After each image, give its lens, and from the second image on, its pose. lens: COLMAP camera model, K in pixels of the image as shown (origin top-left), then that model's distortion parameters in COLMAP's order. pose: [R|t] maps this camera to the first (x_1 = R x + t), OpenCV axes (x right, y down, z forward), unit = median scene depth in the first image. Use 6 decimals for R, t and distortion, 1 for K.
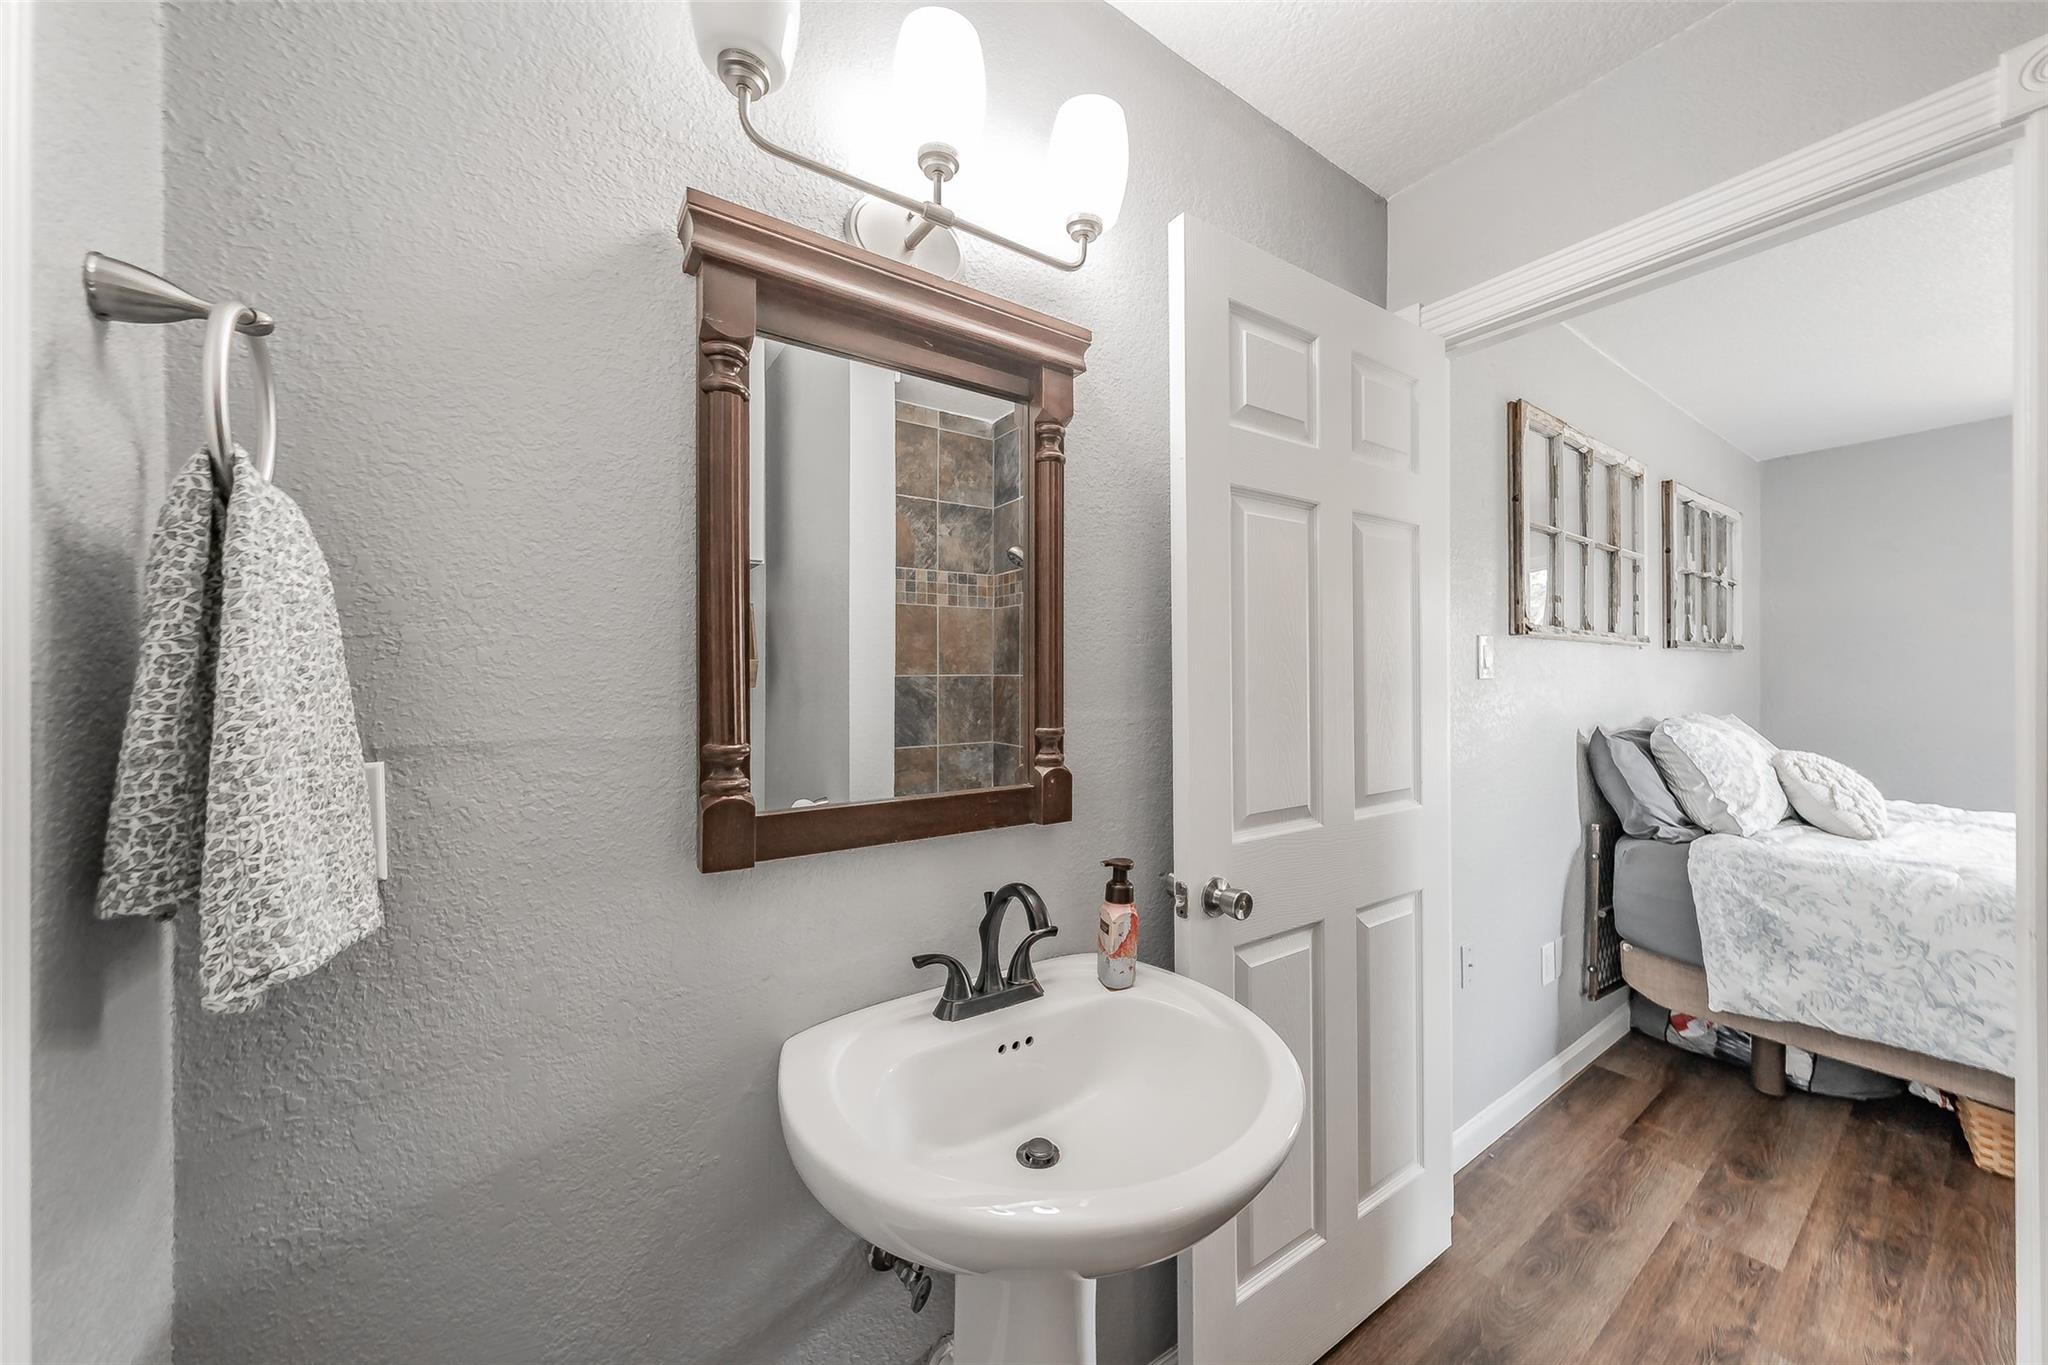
lens RADIAL K [[697.2, 0, 1023.7], [0, 697.2, 681.7], [0, 0, 1]] dist [-0.000740, 0.000297]
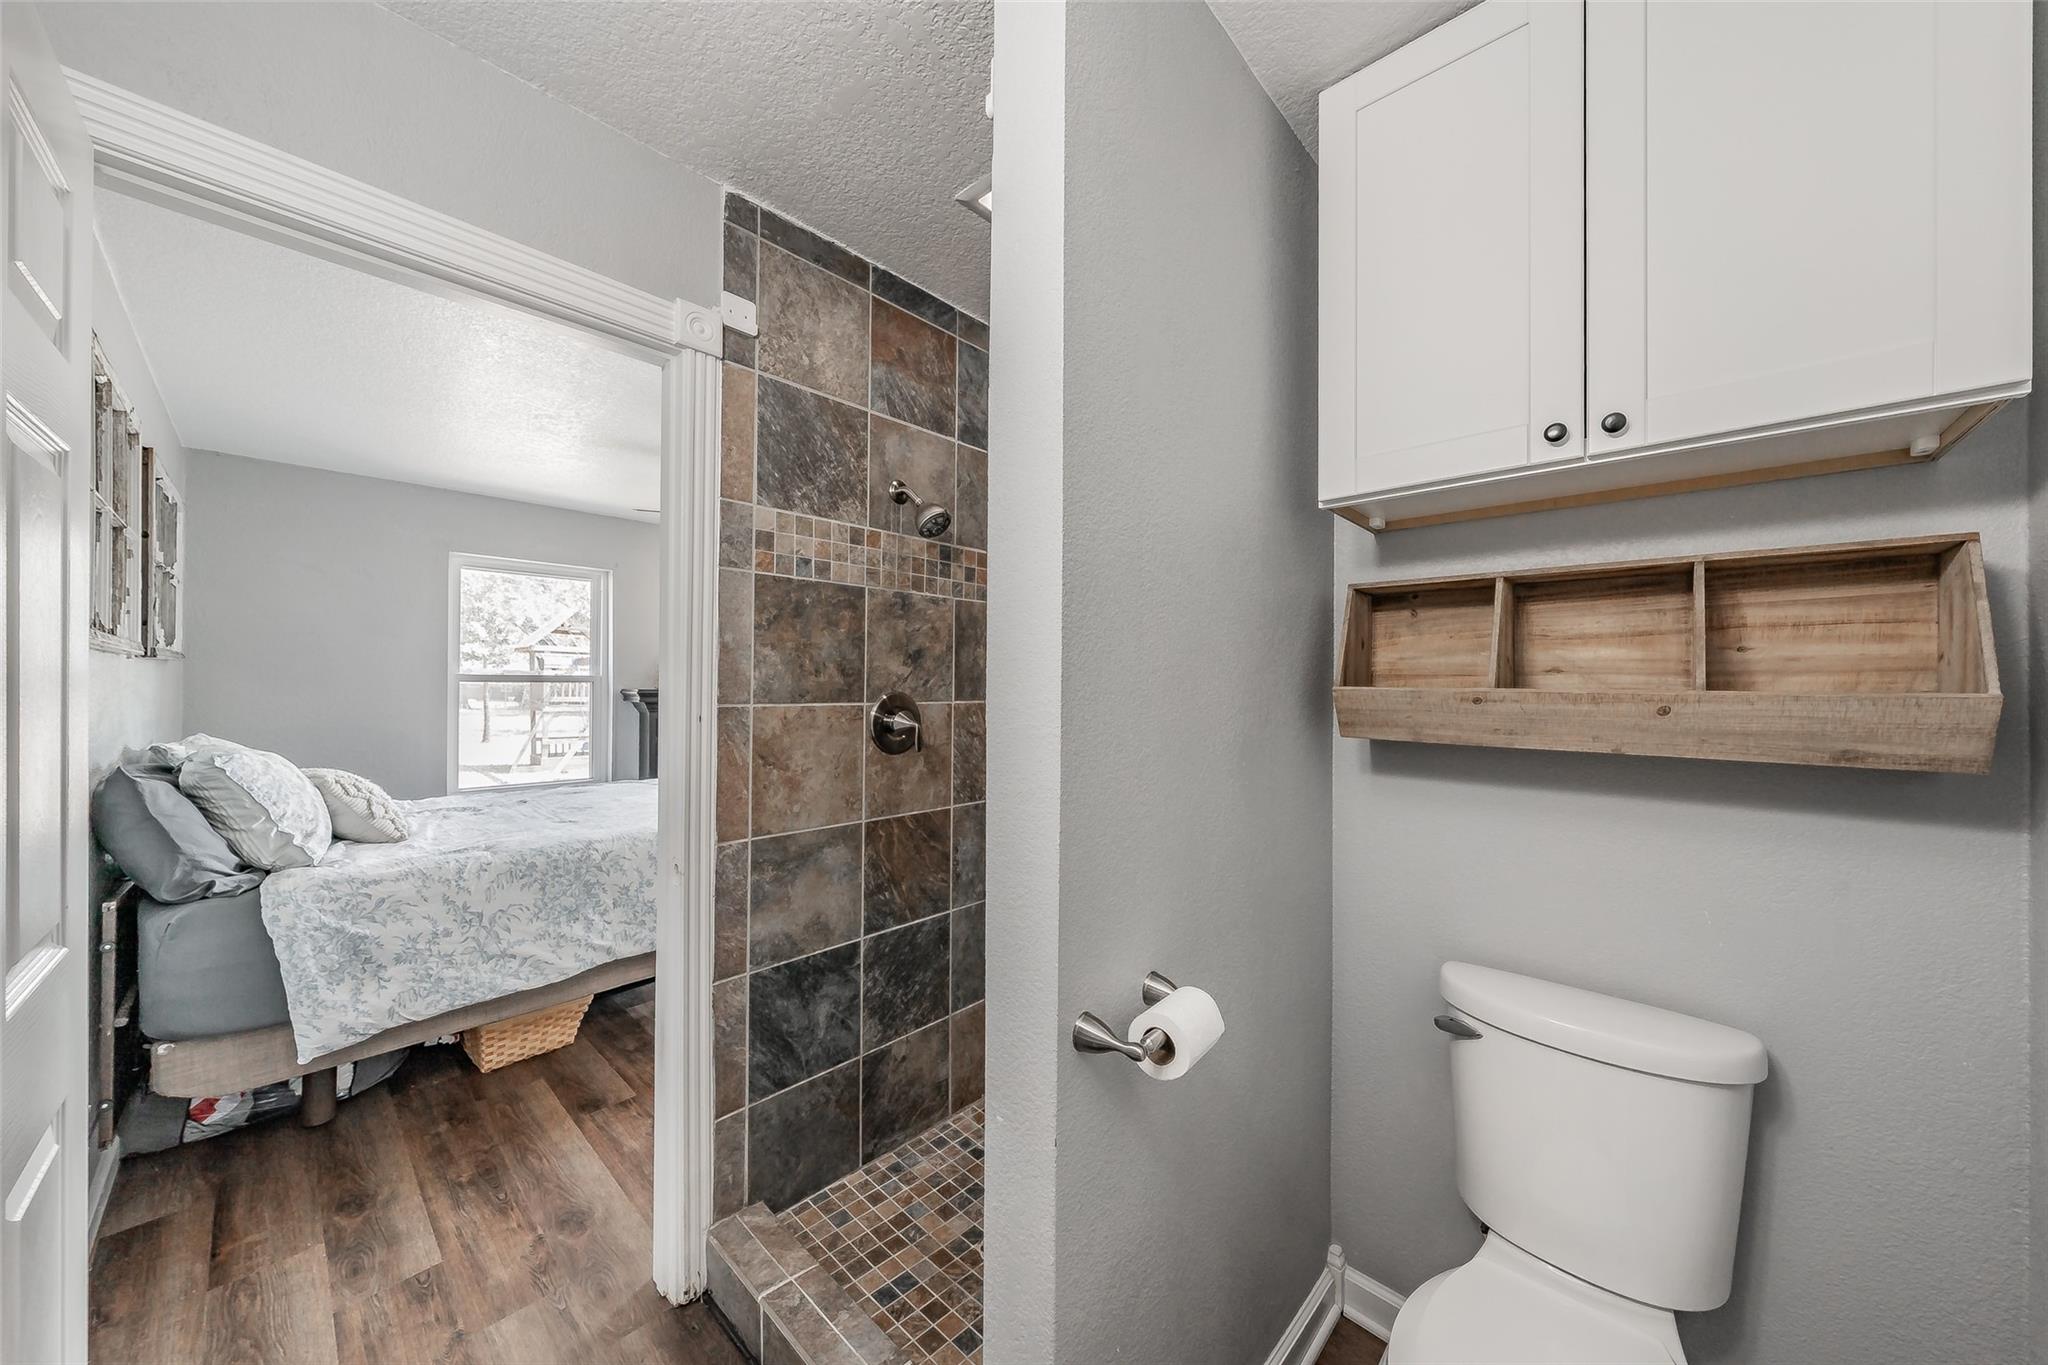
lens RADIAL K [[697.2, 0, 1025.0], [0, 697.2, 682.9], [0, 0, 1]] dist [-0.000740, 0.000297]
pose [[-0.218333, 0.004582, 0.975864, -0.115738], [-0.002763, 0.999982, -0.005314, -0.026913], [-0.975870, -0.003856, -0.218317, 0.283287]]
